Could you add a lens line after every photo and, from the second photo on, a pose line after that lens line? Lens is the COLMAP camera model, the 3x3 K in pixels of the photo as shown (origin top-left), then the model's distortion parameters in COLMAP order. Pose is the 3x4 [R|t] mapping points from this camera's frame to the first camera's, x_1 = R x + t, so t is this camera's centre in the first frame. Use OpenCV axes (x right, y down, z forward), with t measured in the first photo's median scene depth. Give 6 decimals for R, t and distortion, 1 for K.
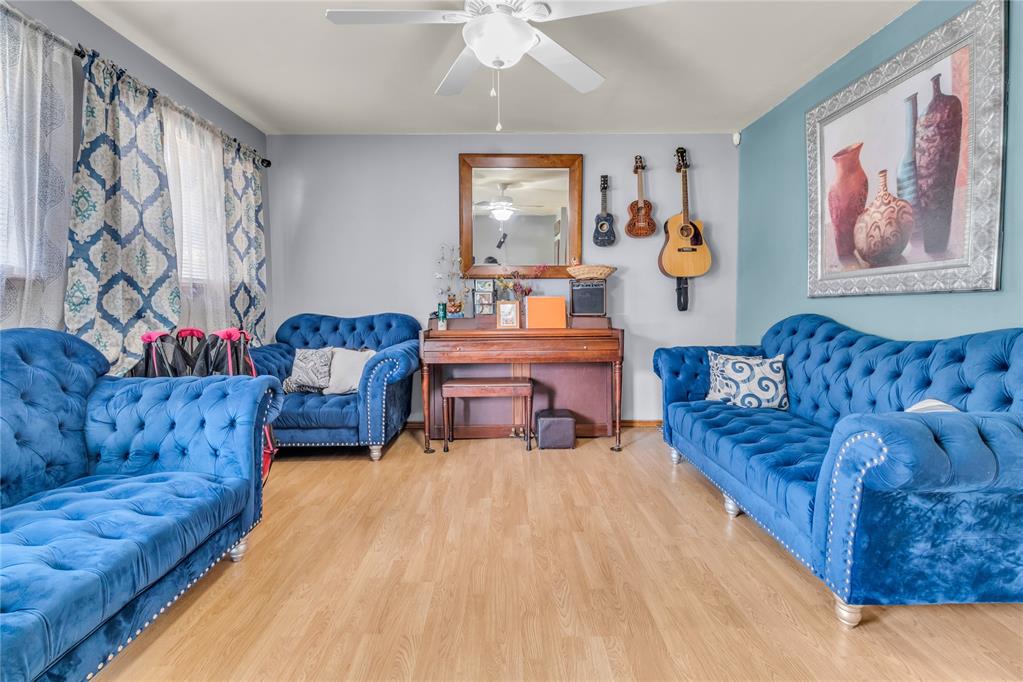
lens RADIAL K [[475.9, 0, 522.2], [0, 475.9, 322.5], [0, 0, 1]] dist [0.002666, 0.000792]
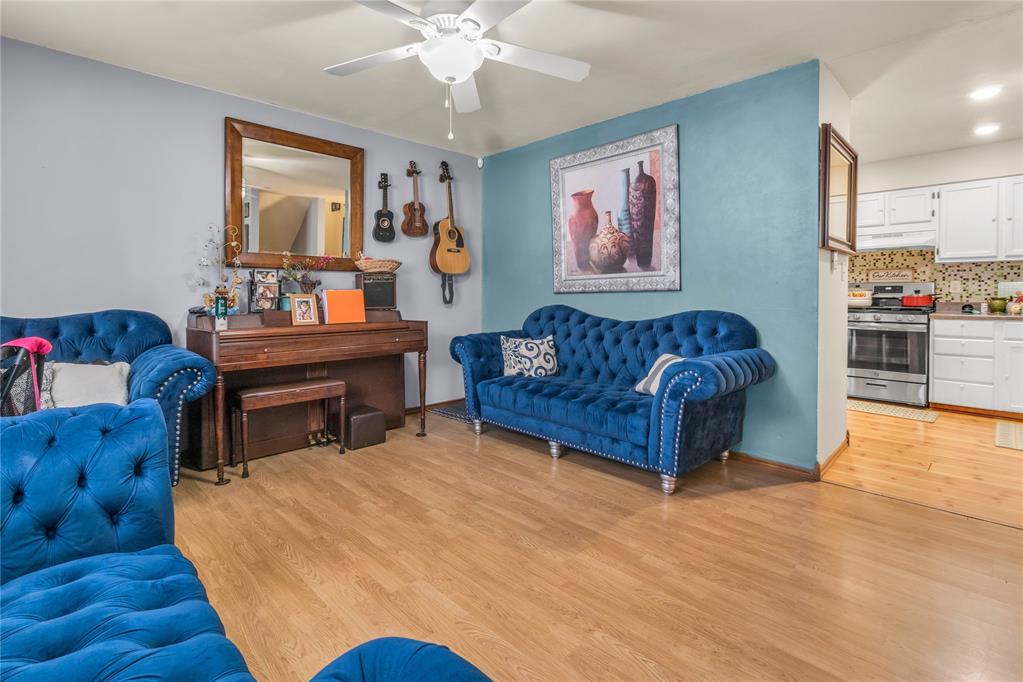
lens RADIAL K [[475.9, 0, 528.2], [0, 475.9, 294.6], [0, 0, 1]] dist [0.002666, 0.000792]
pose [[0.724210, 0.004556, 0.689564, -0.445168], [0.027071, 0.999020, -0.035032, -0.002045], [-0.689048, 0.044037, 0.723377, 0.066850]]
